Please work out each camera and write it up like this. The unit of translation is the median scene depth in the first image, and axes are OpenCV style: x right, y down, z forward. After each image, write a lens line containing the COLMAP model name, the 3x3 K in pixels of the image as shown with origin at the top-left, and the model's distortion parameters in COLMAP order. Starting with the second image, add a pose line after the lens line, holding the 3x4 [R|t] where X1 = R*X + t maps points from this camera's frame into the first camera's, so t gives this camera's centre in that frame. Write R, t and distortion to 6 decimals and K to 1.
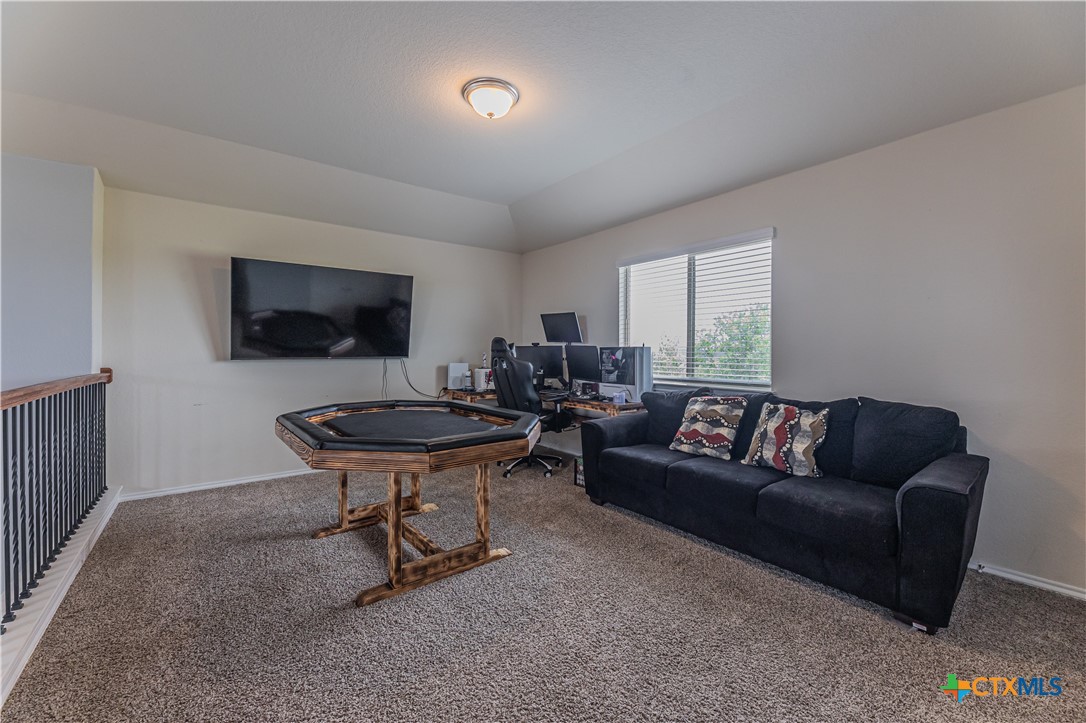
lens RADIAL K [[436.2, 0, 535.4], [0, 436.2, 357.2], [0, 0, 1]] dist [-0.003537, -0.000575]
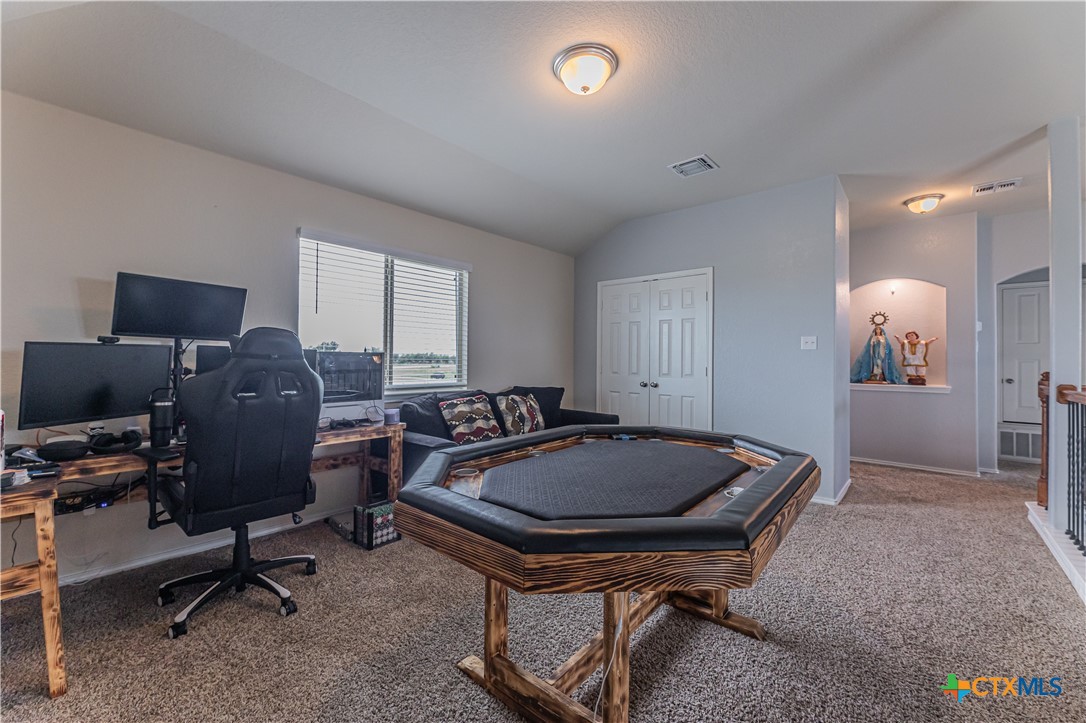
lens RADIAL K [[436.2, 0, 535.4], [0, 436.2, 356.6], [0, 0, 1]] dist [-0.003537, -0.000575]
pose [[-0.200696, 0.002193, 0.979651, -0.648022], [0.006031, 0.999981, -0.001003, -0.013981], [-0.979635, 0.005707, -0.200706, 0.887855]]
